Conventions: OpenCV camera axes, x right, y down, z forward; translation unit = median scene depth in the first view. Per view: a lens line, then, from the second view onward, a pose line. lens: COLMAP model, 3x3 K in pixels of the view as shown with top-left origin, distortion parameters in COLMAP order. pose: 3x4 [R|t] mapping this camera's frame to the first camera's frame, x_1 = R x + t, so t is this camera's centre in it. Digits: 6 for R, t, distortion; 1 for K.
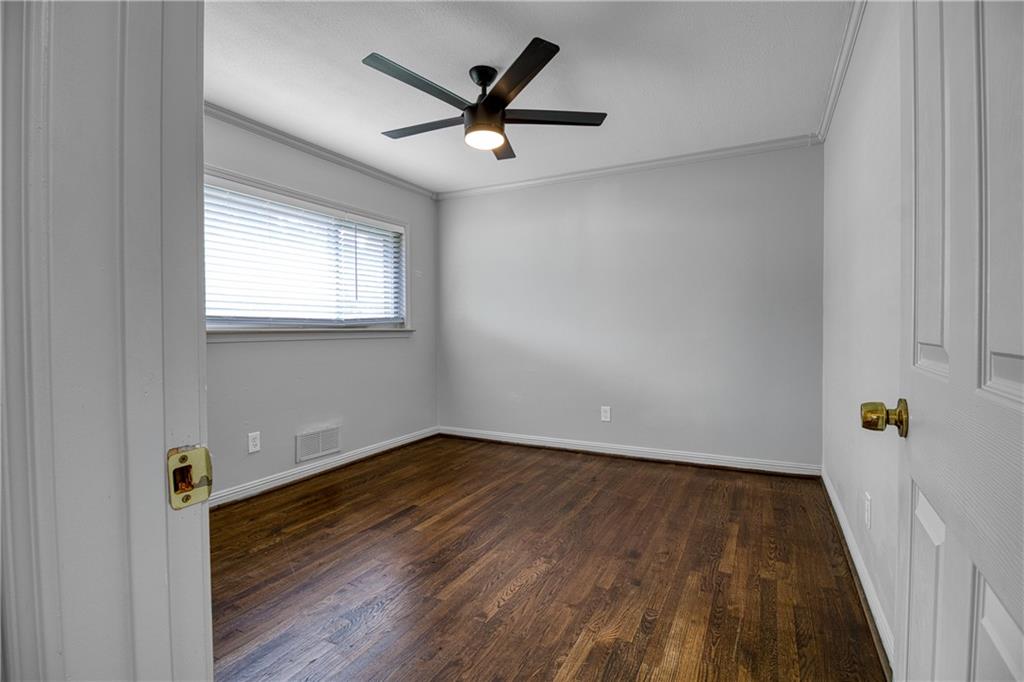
lens RADIAL K [[483.4, 0, 514.9], [0, 483.4, 333.4], [0, 0, 1]] dist [-0.001584, -0.000587]
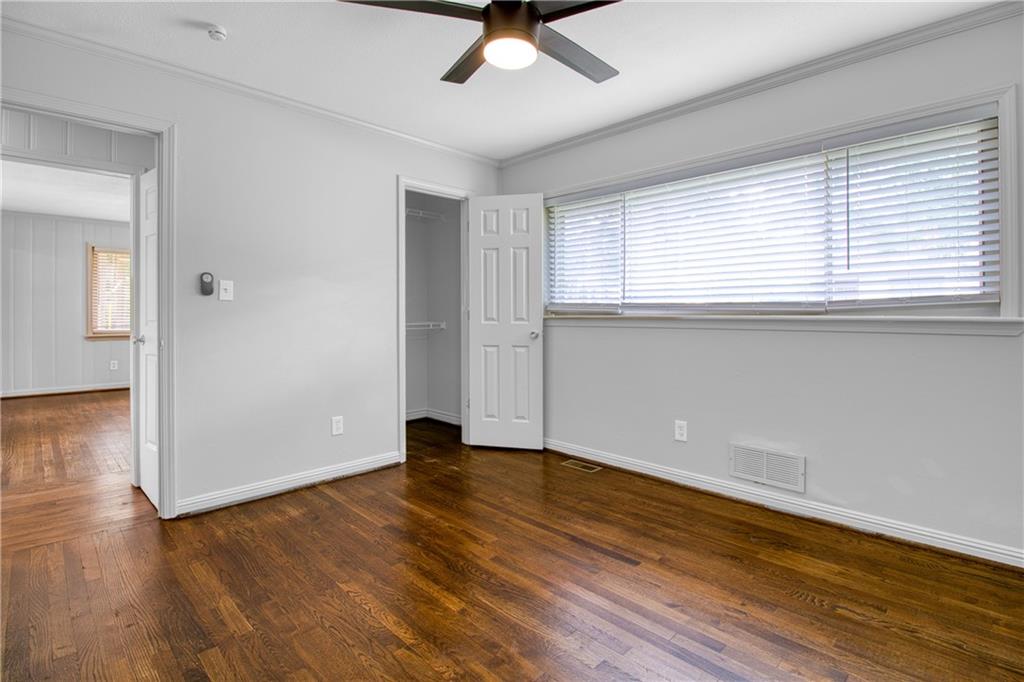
lens RADIAL K [[496.5, 0, 536.0], [0, 496.5, 317.7], [0, 0, 1]] dist [-0.003386, -0.001536]
pose [[-0.284166, 0.013727, -0.958677, 0.565394], [-0.009200, 0.999812, 0.017043, -0.021533], [0.958731, 0.013663, -0.283987, 1.111122]]
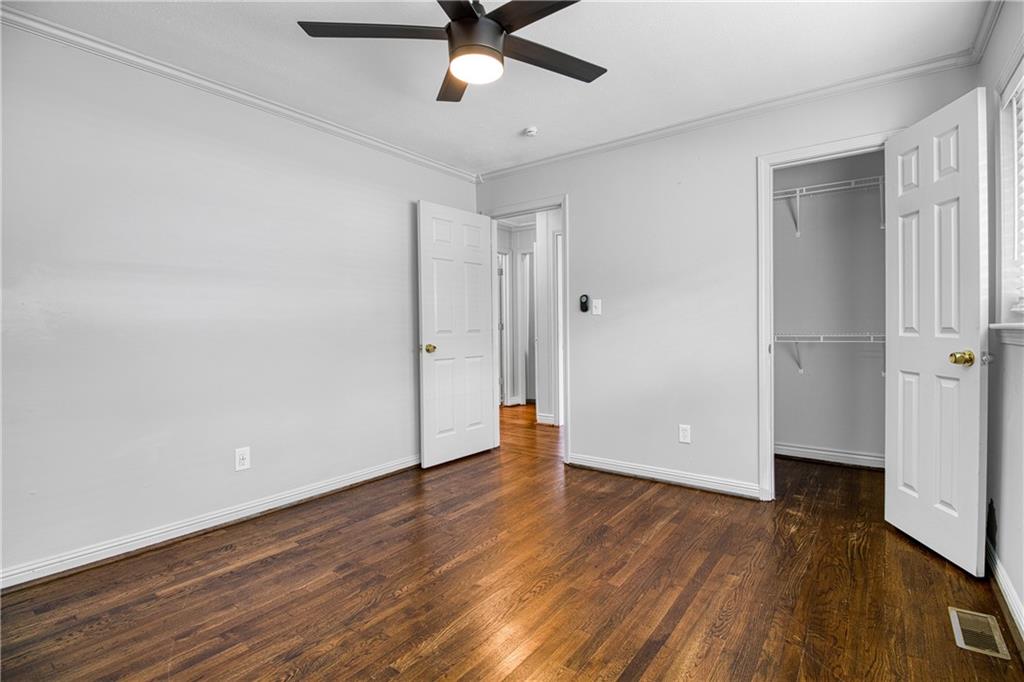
lens RADIAL K [[483.4, 0, 514.9], [0, 483.4, 333.4], [0, 0, 1]] dist [-0.001584, -0.000587]
pose [[-0.985955, 0.014713, 0.166361, -0.209130], [0.018677, 0.999577, 0.022291, -0.016935], [-0.165962, 0.025085, -0.985813, 1.533447]]
